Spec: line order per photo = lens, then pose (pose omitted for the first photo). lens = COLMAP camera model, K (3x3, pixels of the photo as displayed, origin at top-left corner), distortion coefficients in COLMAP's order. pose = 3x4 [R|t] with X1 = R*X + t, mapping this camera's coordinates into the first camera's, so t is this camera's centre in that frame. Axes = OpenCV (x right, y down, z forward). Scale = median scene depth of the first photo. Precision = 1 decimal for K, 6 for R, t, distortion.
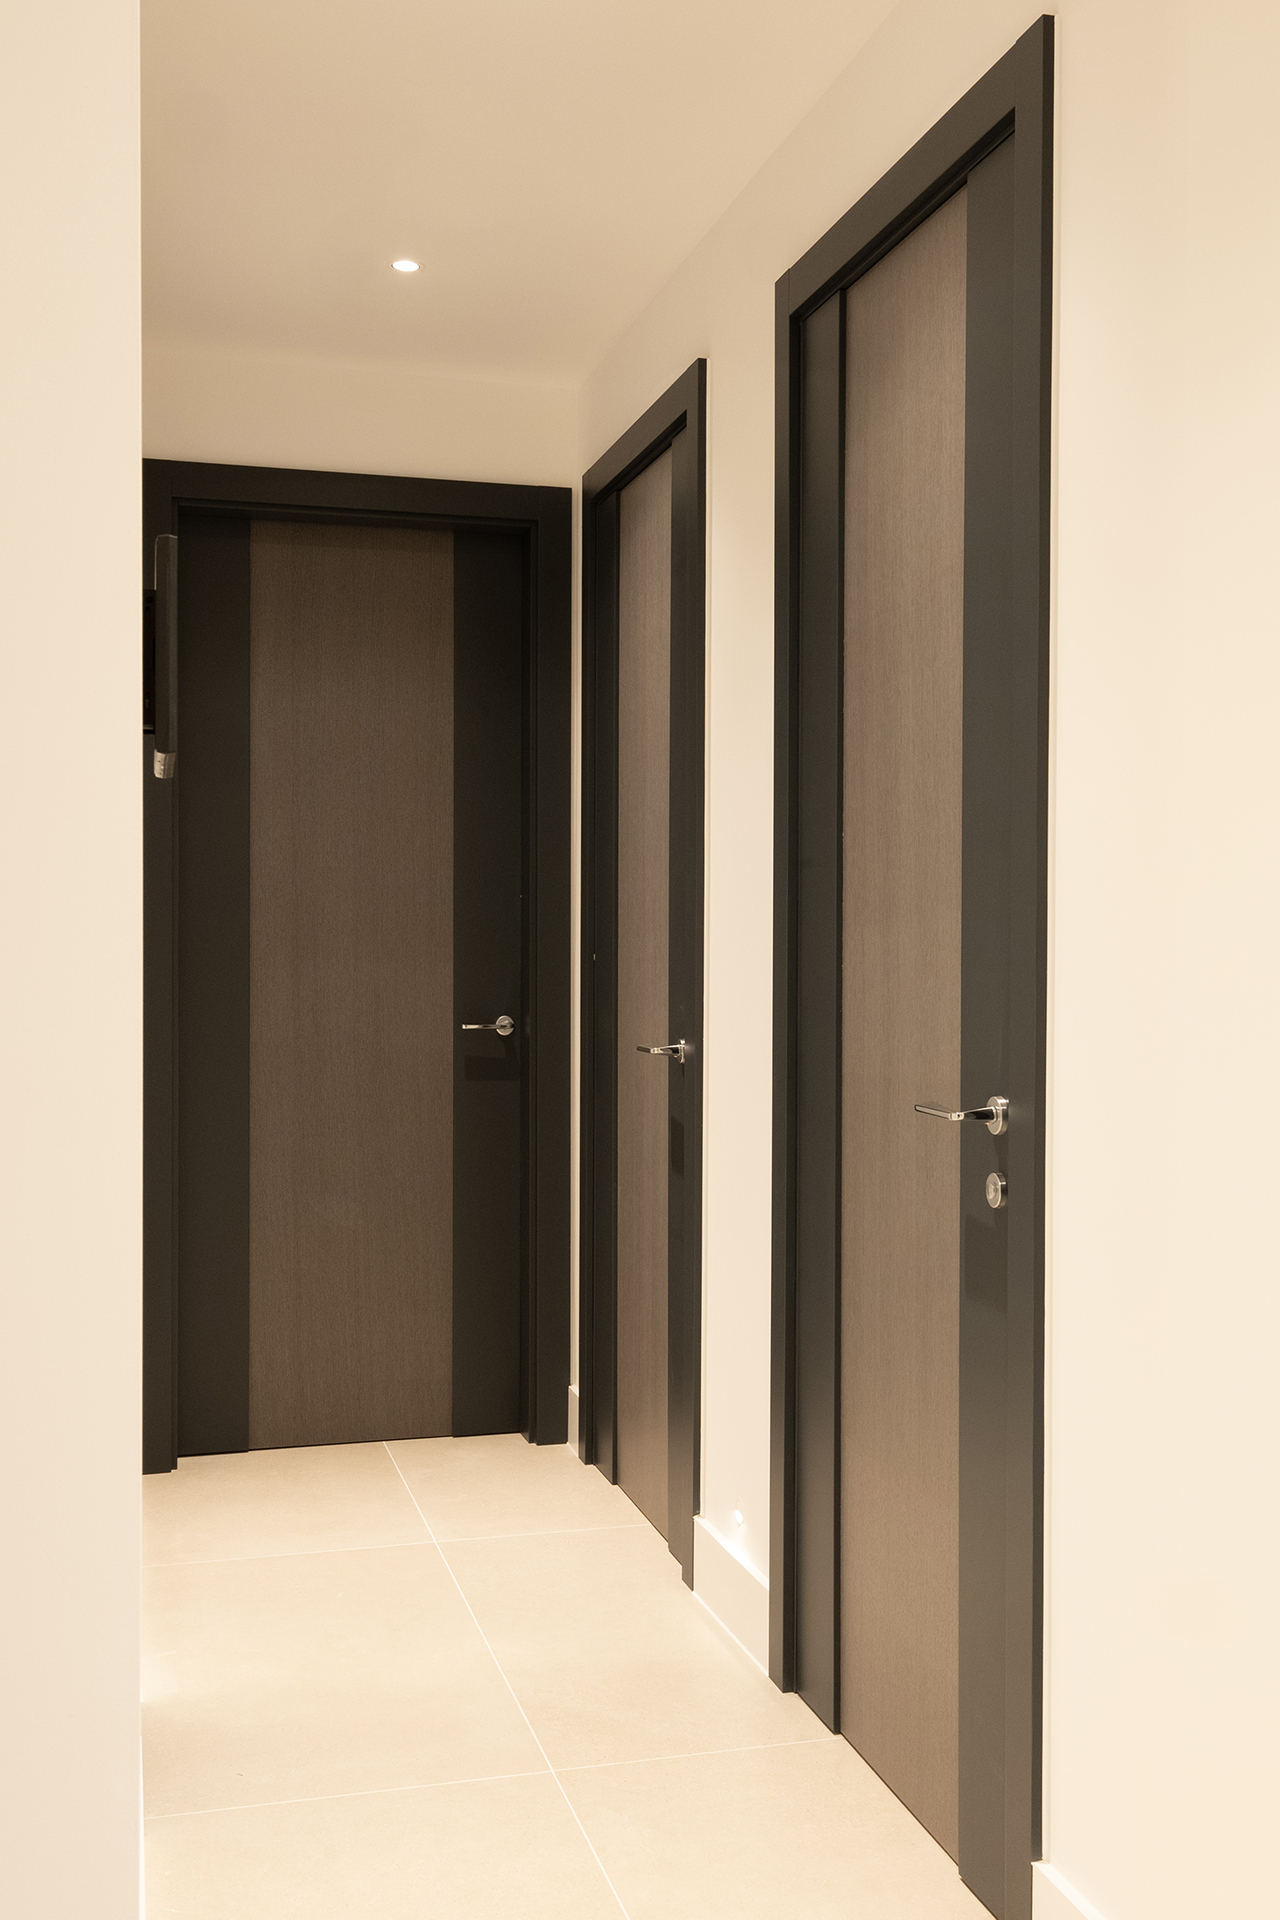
lens RADIAL K [[1337.2, 0, 637.9], [0, 1337.2, 954.9], [0, 0, 1]] dist [0.010746, 0.002068]
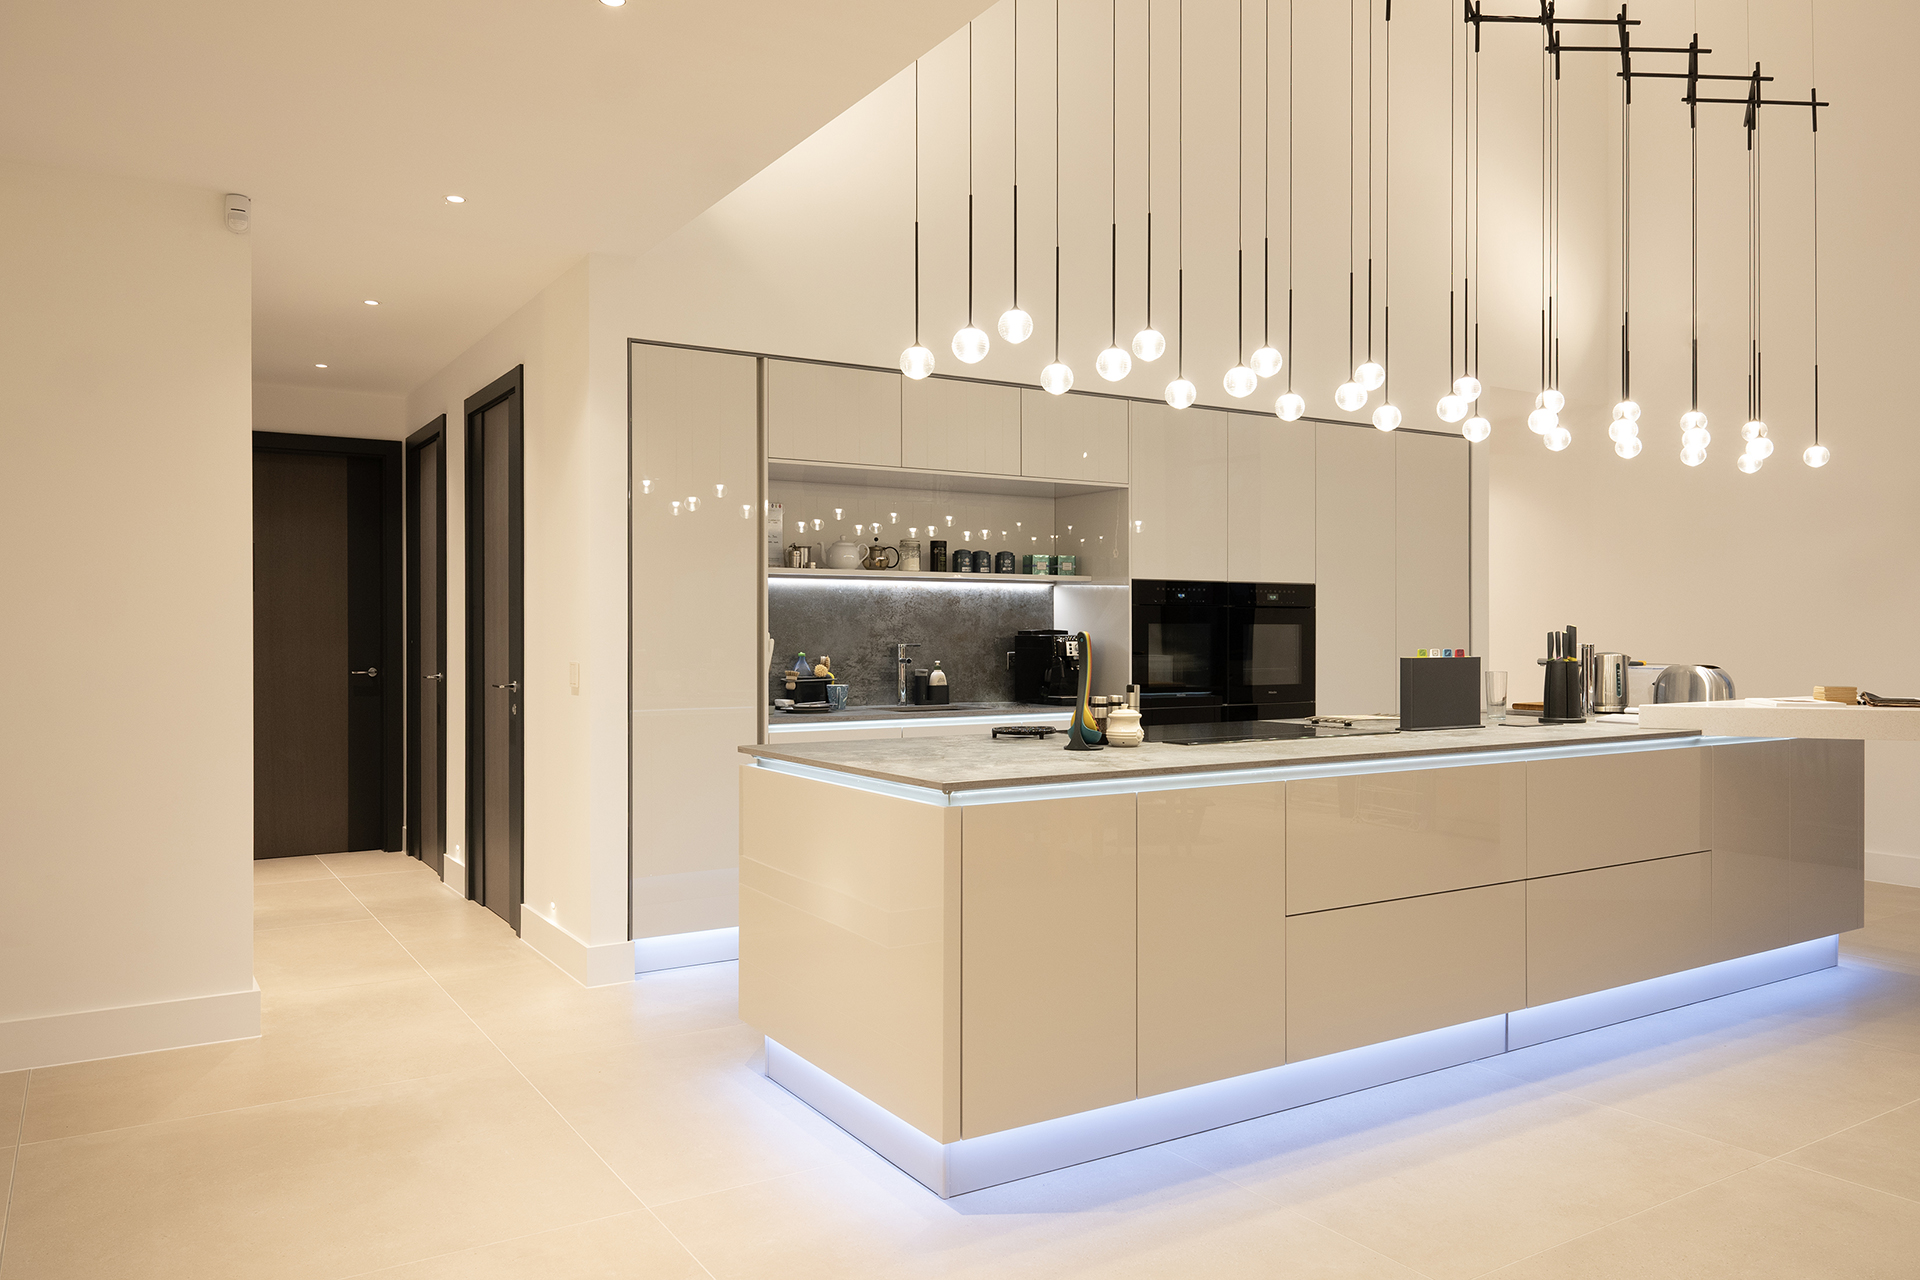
lens RADIAL K [[1337.2, 0, 964.1], [0, 1337.2, 641.0], [0, 0, 1]] dist [0.010746, 0.002068]
pose [[0.968821, -0.004491, 0.247722, 0.340583], [0.006942, 0.999935, -0.009019, 0.029568], [-0.247666, 0.010457, 0.968789, -1.602044]]
